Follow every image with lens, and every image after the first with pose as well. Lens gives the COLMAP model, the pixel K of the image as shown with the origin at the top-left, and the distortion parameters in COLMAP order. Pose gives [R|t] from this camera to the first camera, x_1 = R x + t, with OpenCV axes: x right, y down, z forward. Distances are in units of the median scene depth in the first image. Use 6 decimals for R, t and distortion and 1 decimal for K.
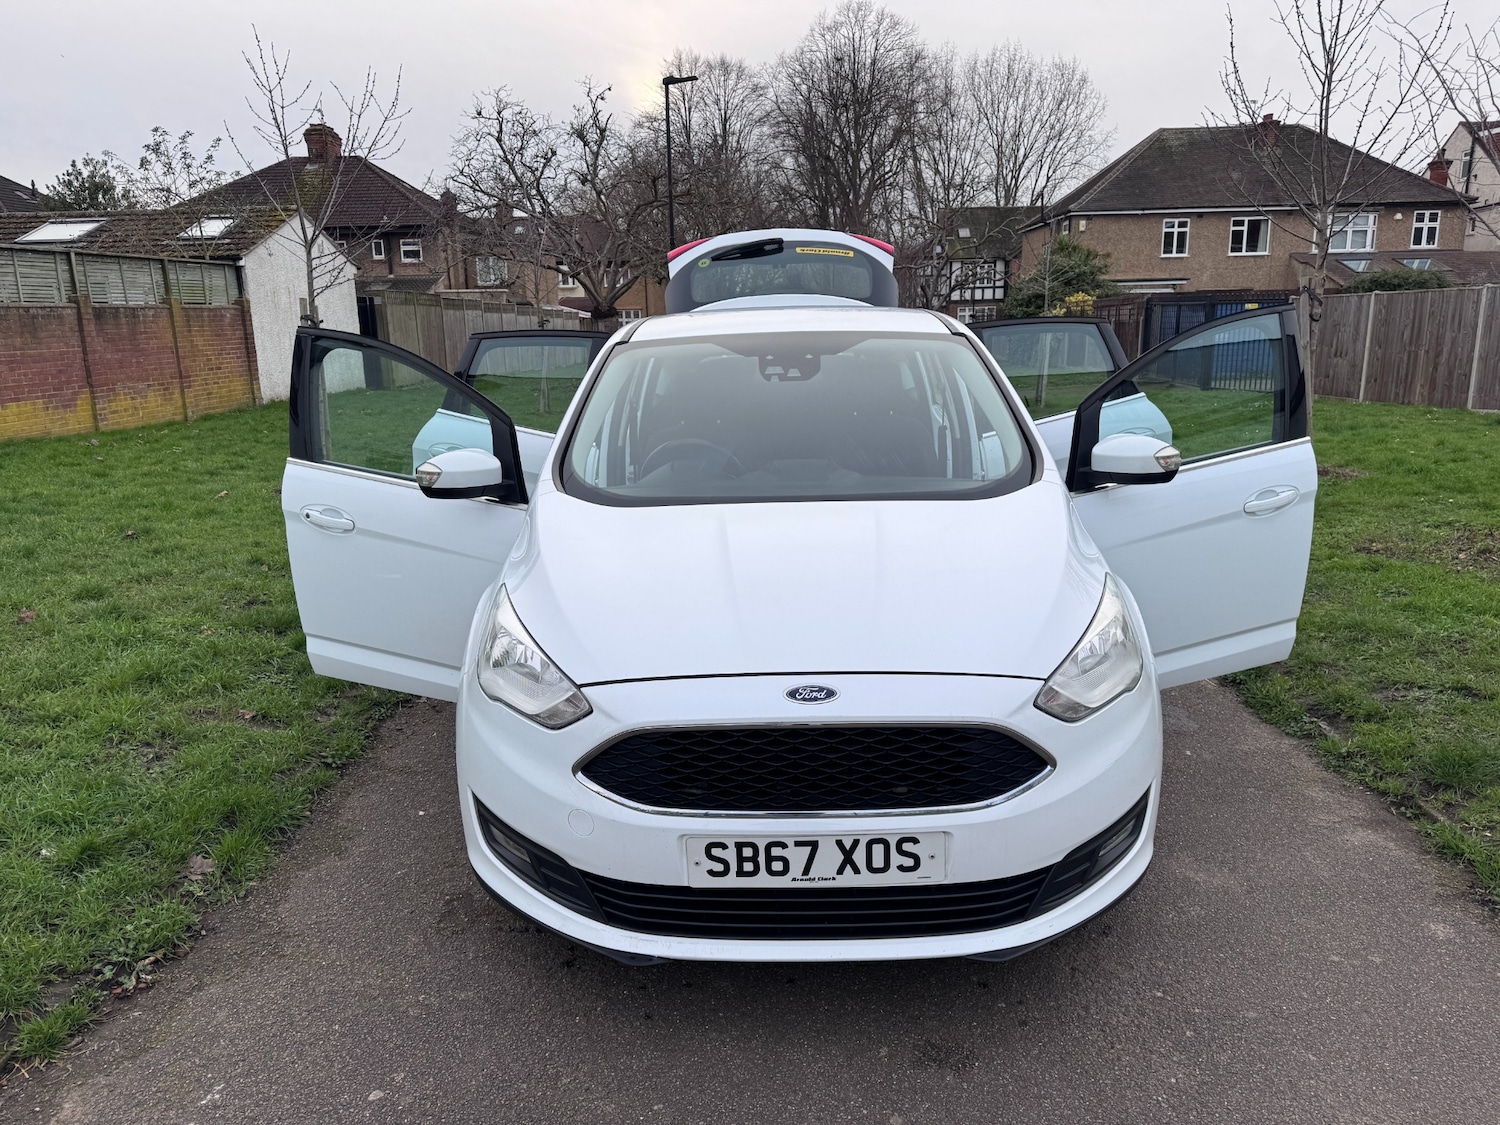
lens RADIAL K [[1051.3, 0, 744.6], [0, 1051.3, 561.9], [0, 0, 1]] dist [0.041146, -0.050613]
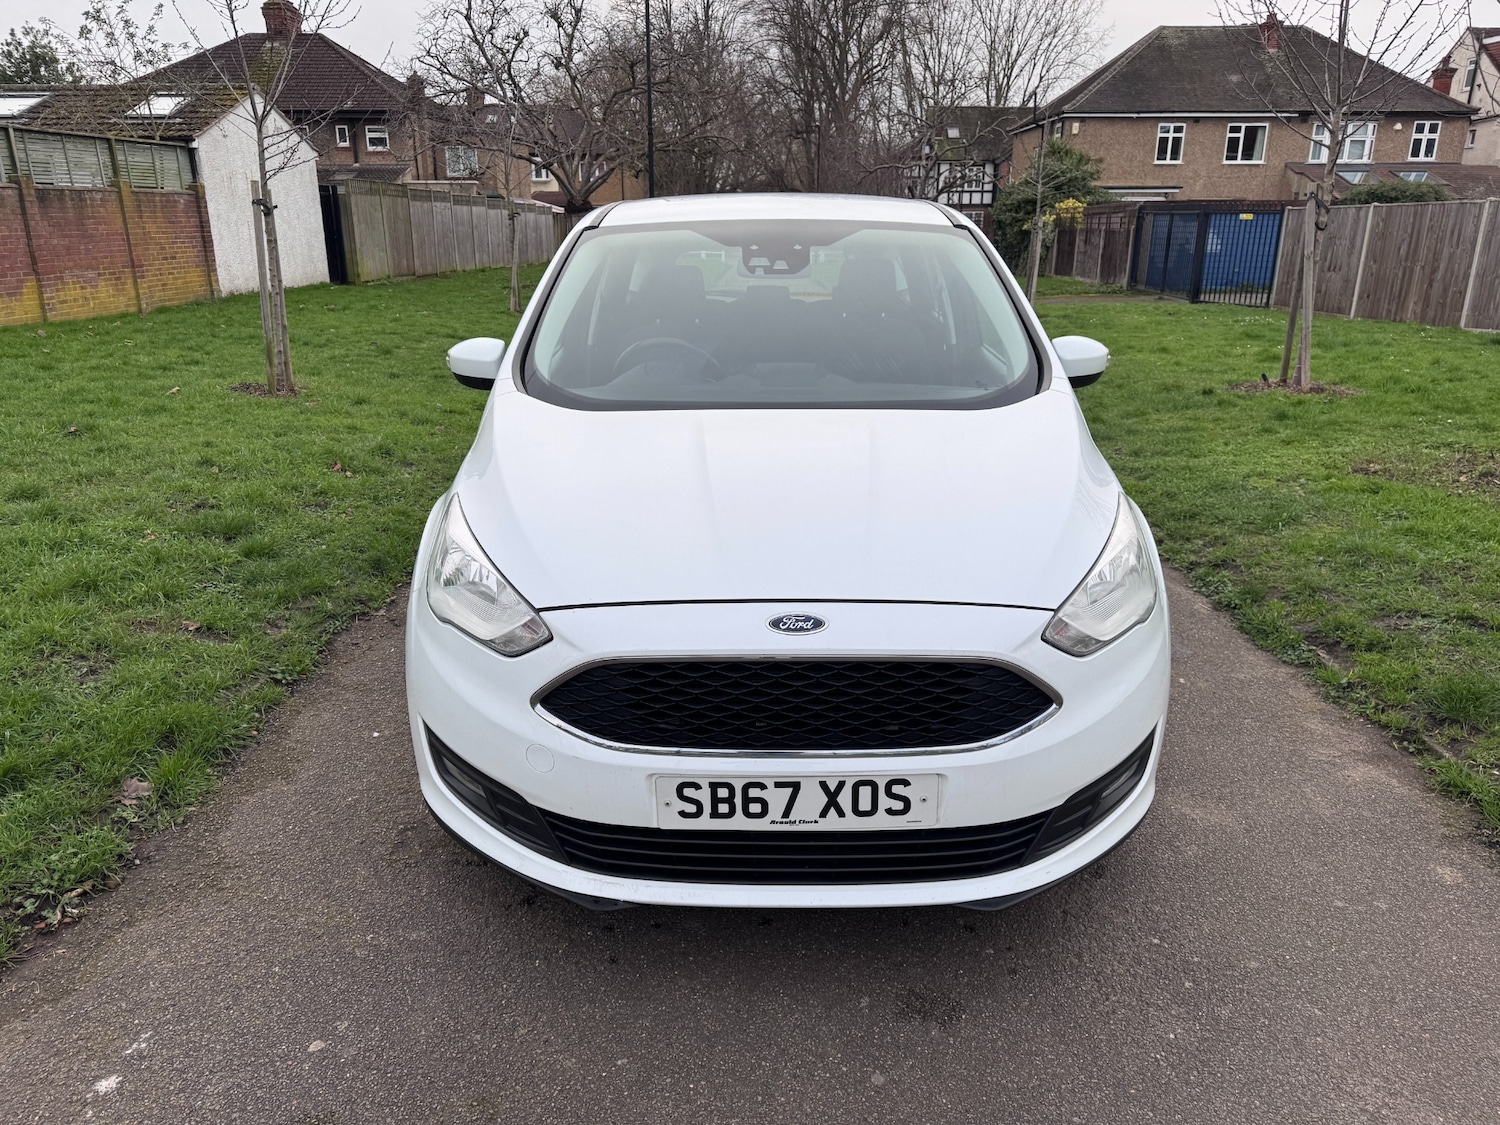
lens RADIAL K [[1057.5, 0, 742.3], [0, 1057.5, 559.9], [0, 0, 1]] dist [0.030425, -0.032064]
pose [[0.999637, 0.015869, 0.021756, -0.000928], [-0.017627, 0.996381, 0.083151, -0.000797], [-0.020358, -0.083504, 0.996299, 0.026314]]
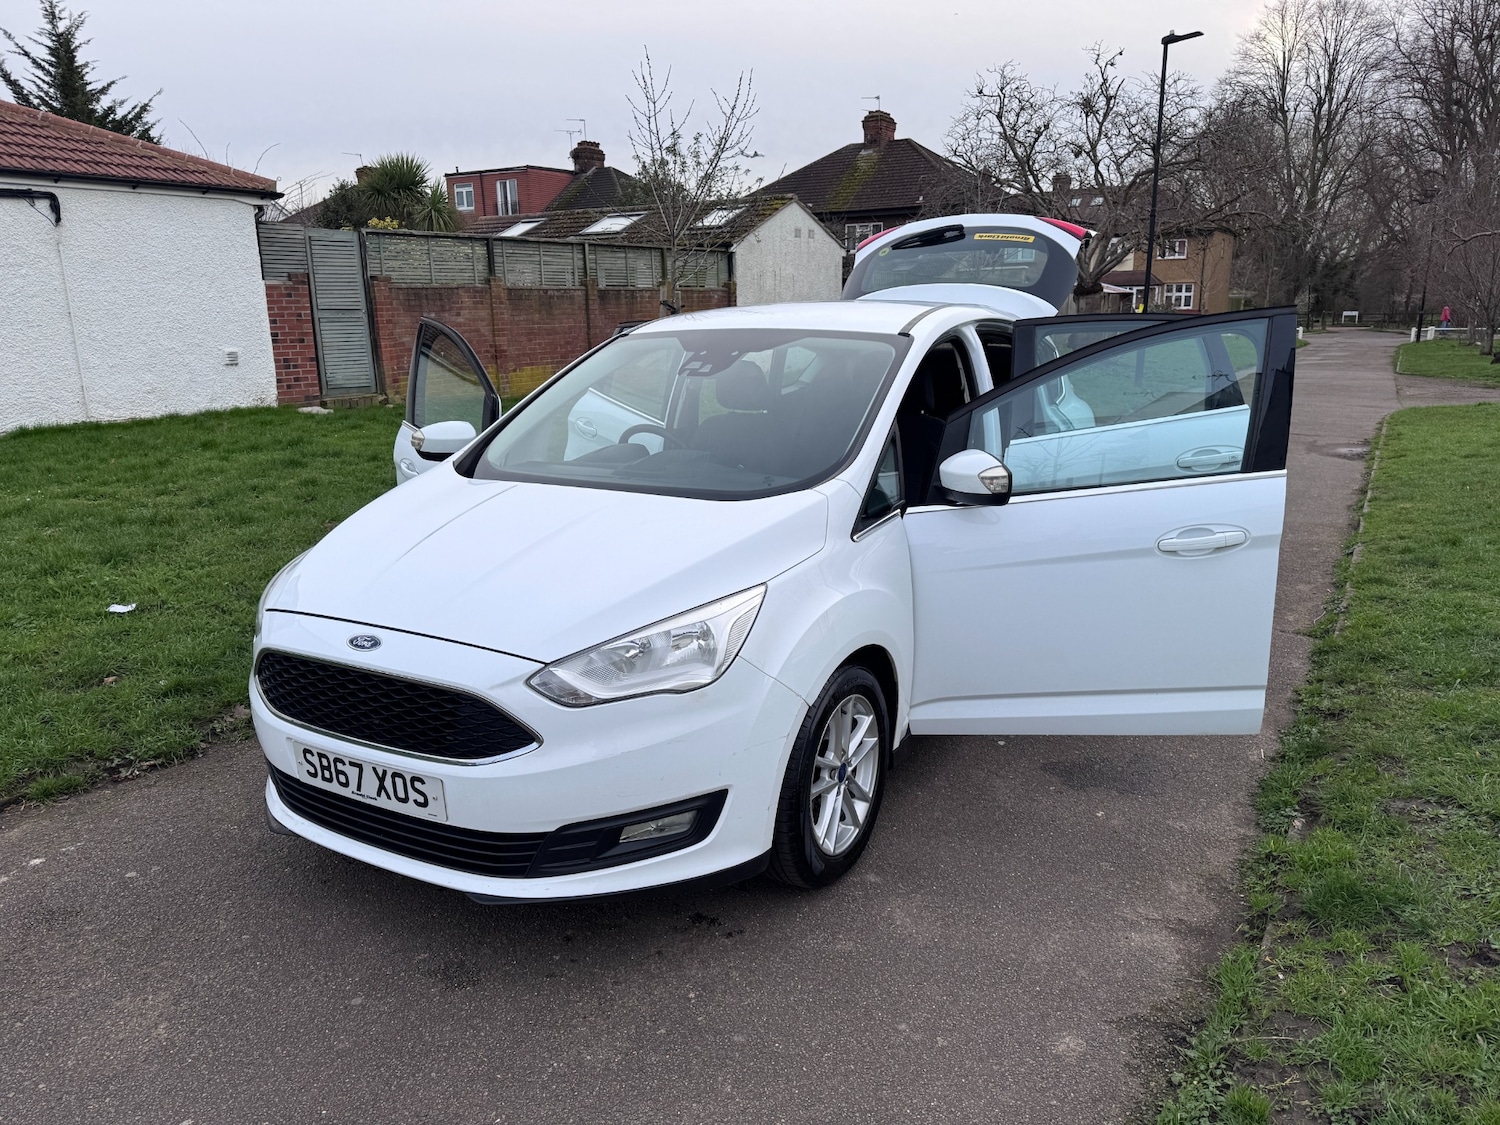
lens RADIAL K [[1070.0, 0, 750.8], [0, 1070.0, 569.8], [0, 0, 1]] dist [0.000282, -0.007833]
pose [[0.876316, 0.121711, -0.466108, 0.258348], [-0.110006, 0.992551, 0.052358, -0.017191], [0.469009, 0.005393, 0.883177, 0.034927]]
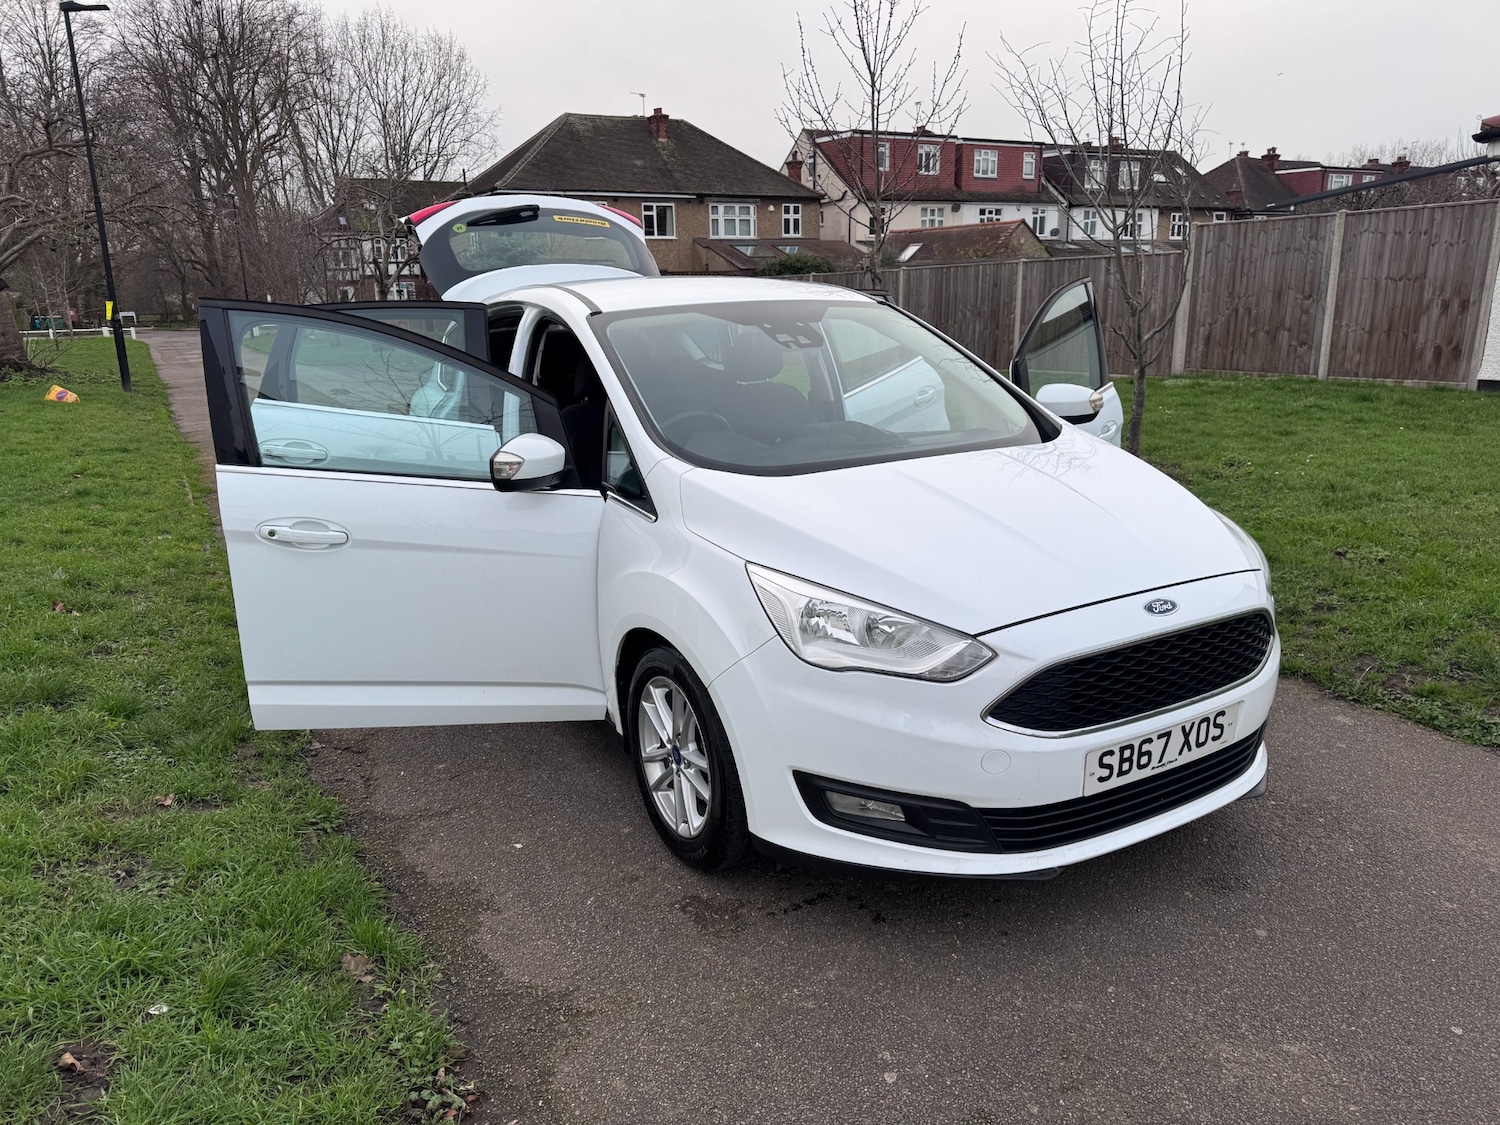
lens RADIAL K [[1070.0, 0, 750.8], [0, 1070.0, 569.8], [0, 0, 1]] dist [0.000282, -0.007833]
pose [[0.854898, -0.128462, 0.502640, -0.234695], [0.116840, 0.991642, 0.054714, -0.008201], [-0.505468, 0.011954, 0.862762, 0.054359]]
